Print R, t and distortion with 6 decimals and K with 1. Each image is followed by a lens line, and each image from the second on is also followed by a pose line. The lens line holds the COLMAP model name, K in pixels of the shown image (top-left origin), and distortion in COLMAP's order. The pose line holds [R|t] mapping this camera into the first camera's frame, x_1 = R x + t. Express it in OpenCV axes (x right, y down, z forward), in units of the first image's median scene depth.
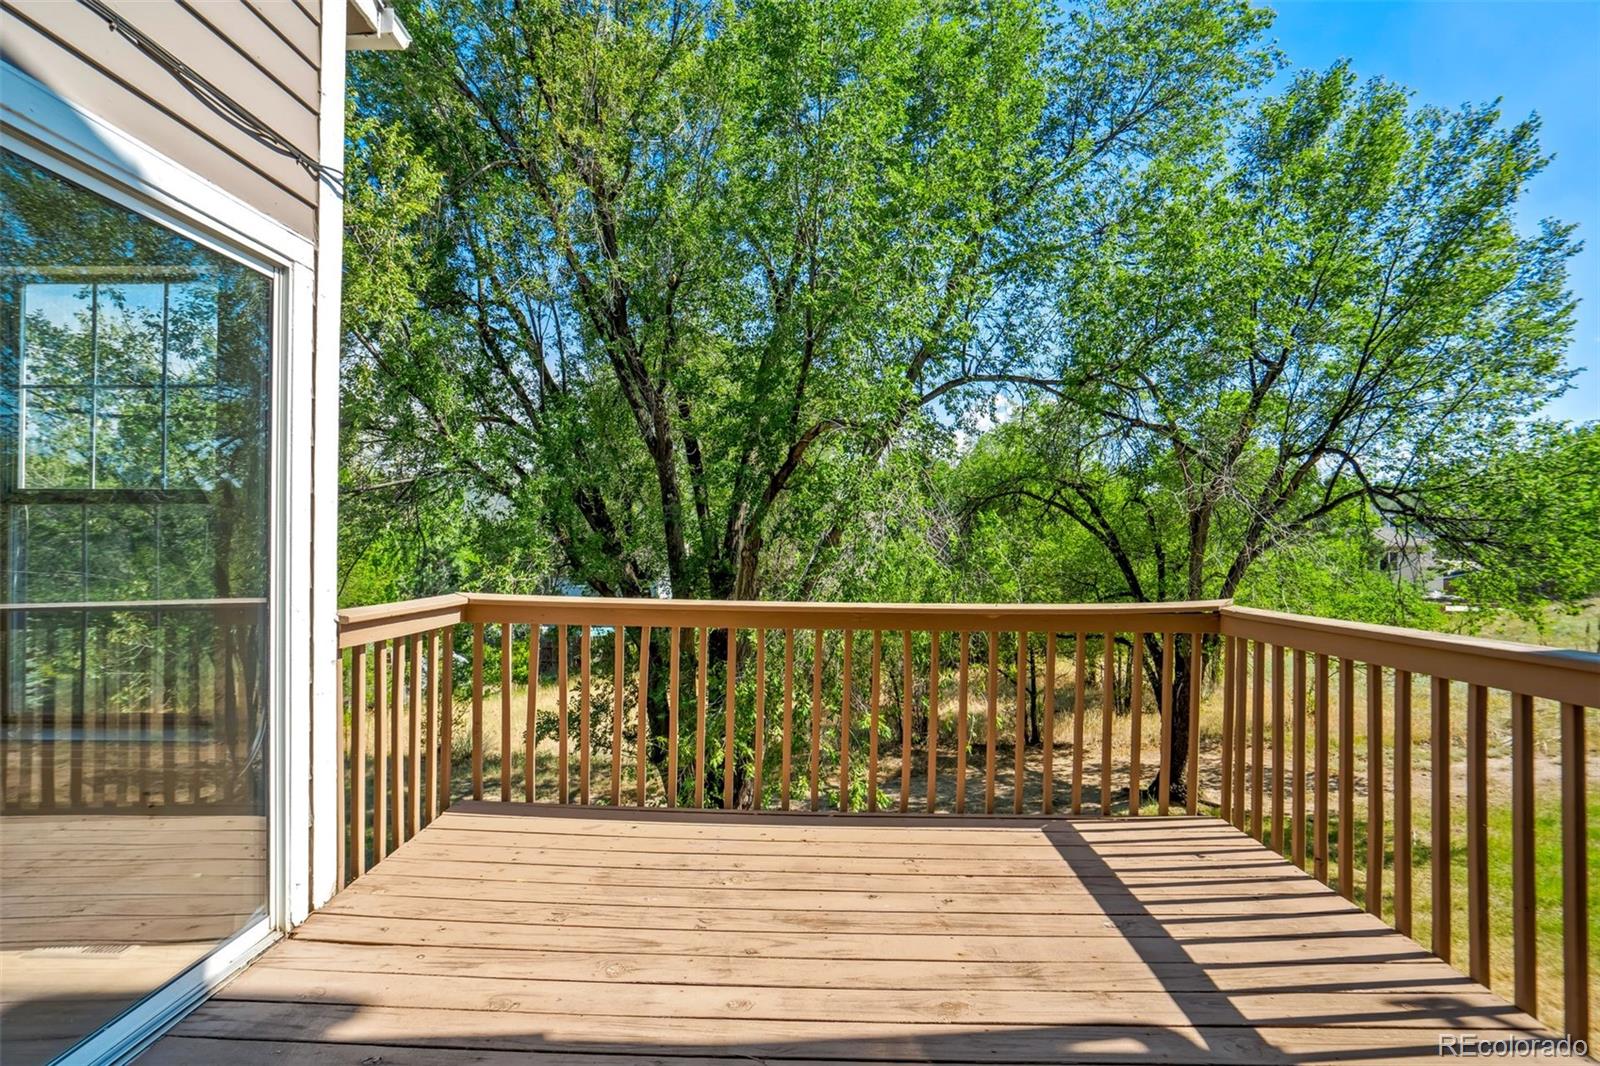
lens RADIAL K [[750.7, 0, 771.5], [0, 750.7, 533.9], [0, 0, 1]] dist [-0.027562, 0.003310]
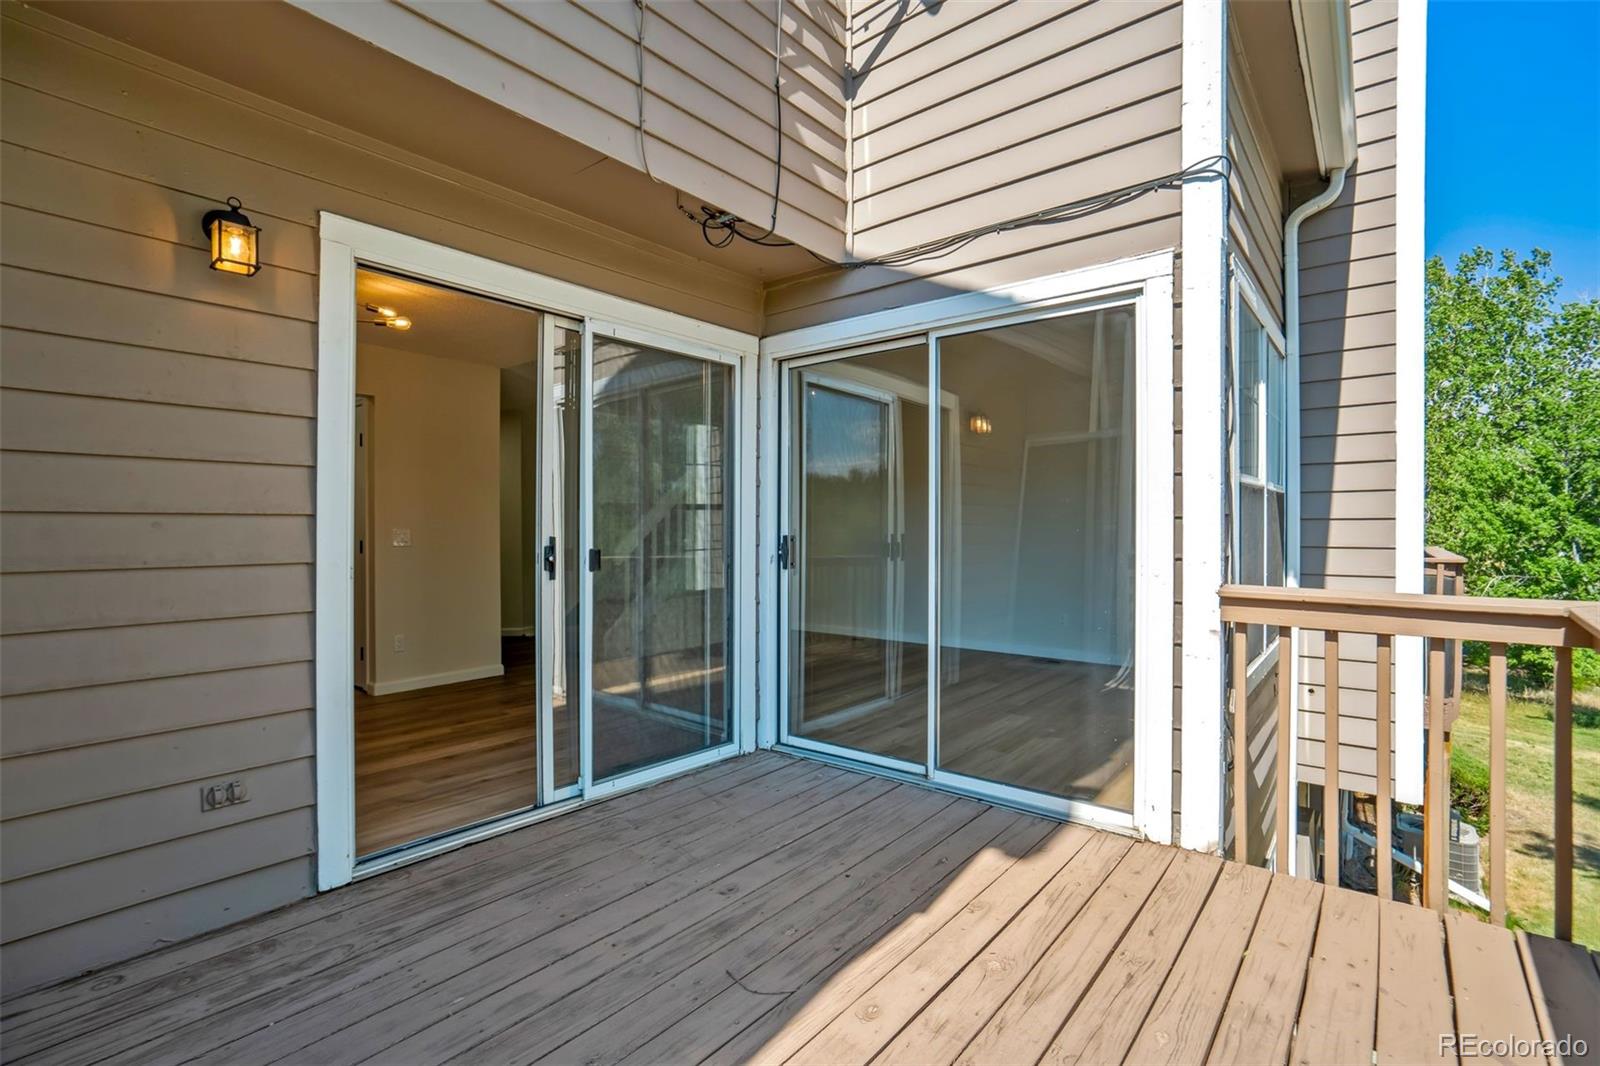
lens RADIAL K [[750.7, 0, 800.8], [0, 750.7, 530.9], [0, 0, 1]] dist [-0.027562, 0.003310]
pose [[-0.617798, 0.005205, -0.786320, 0.625284], [0.006094, 0.999980, 0.001831, 0.028229], [0.786313, -0.003661, -0.617817, 1.278328]]
